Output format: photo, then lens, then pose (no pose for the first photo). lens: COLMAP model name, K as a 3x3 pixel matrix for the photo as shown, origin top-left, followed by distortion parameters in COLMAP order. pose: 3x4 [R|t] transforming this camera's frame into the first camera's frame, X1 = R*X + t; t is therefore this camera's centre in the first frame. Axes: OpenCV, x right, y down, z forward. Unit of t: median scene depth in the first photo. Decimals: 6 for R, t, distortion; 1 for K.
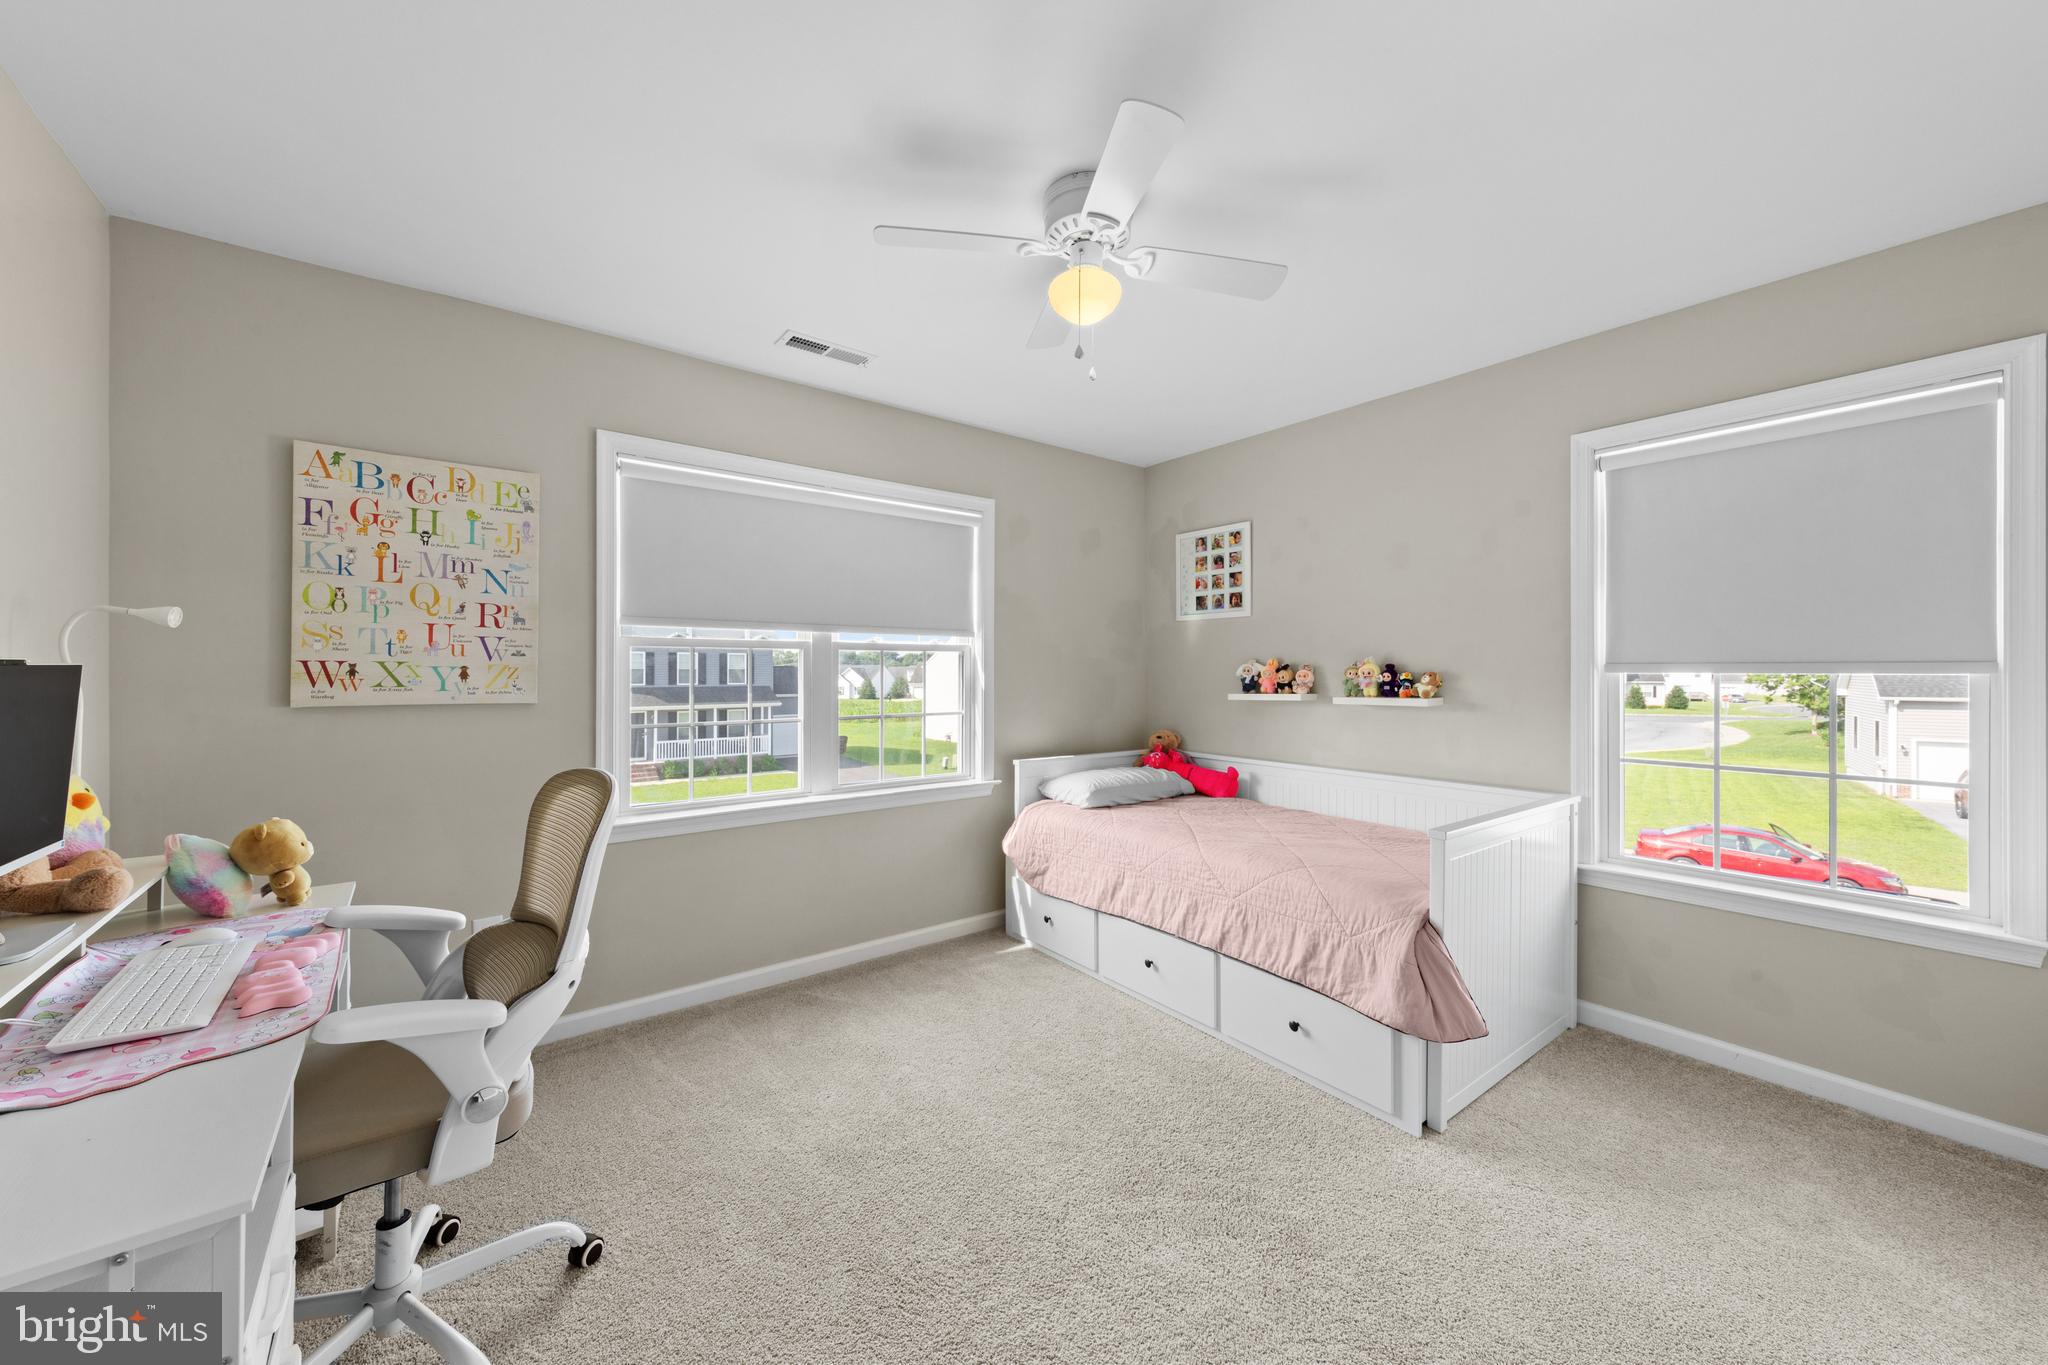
lens RADIAL K [[749.2, 0, 1035.1], [0, 749.2, 651.0], [0, 0, 1]] dist [0.001934, -0.000069]
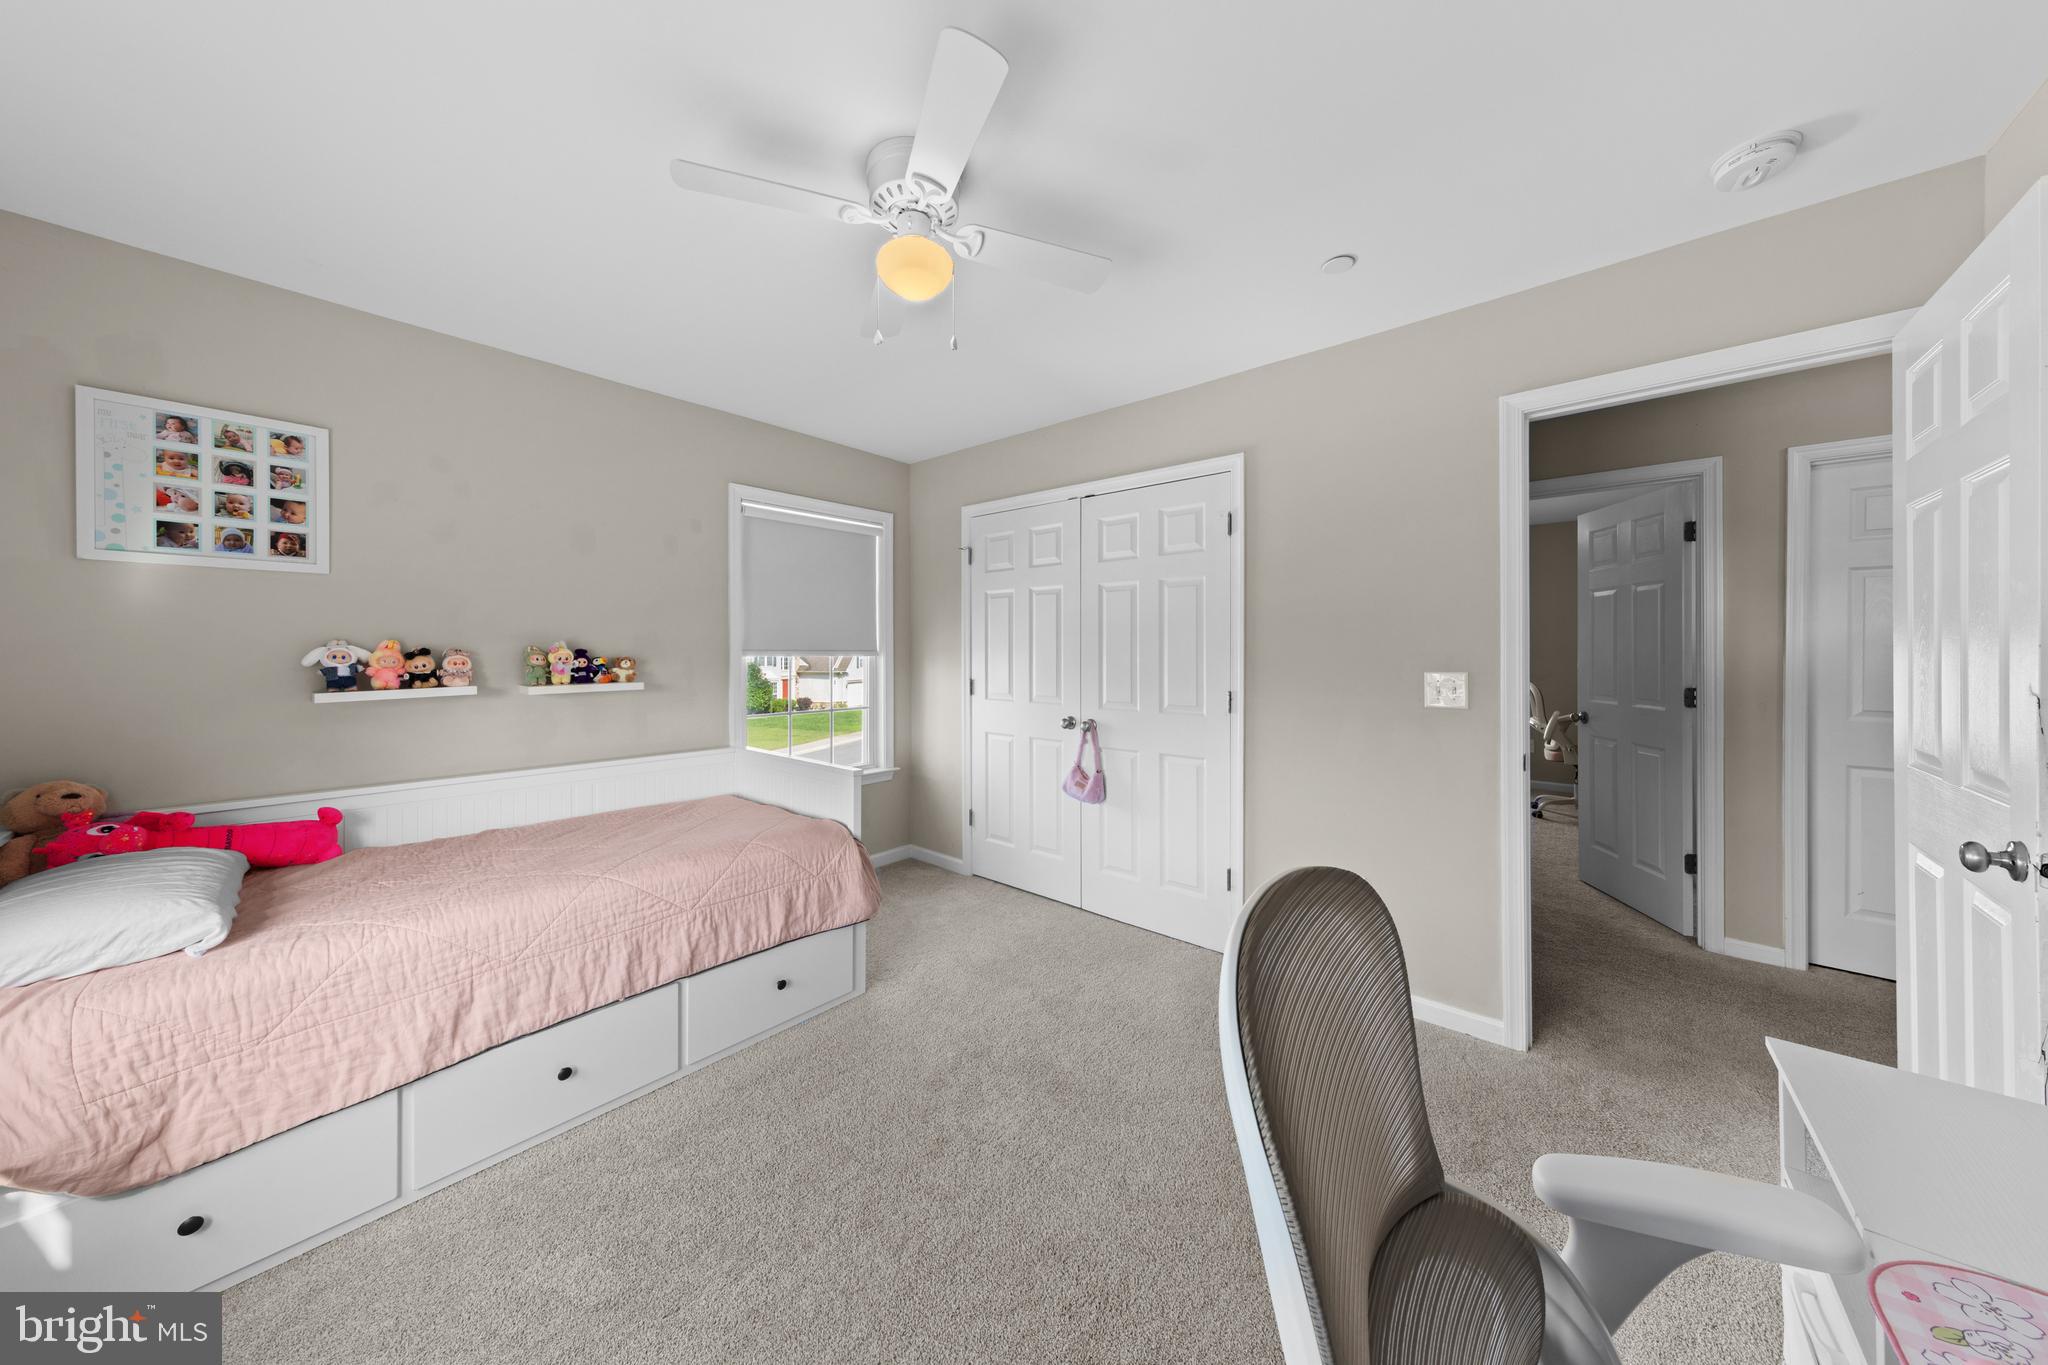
lens RADIAL K [[647.1, 0, 1025.4], [0, 647.1, 643.9], [0, 0, 1]] dist [0.000351, 0.000031]
pose [[-0.199036, 0.011700, 0.979922, -0.417616], [-0.025693, 0.999523, -0.017152, 0.009032], [-0.979655, -0.028591, -0.198640, 0.547593]]
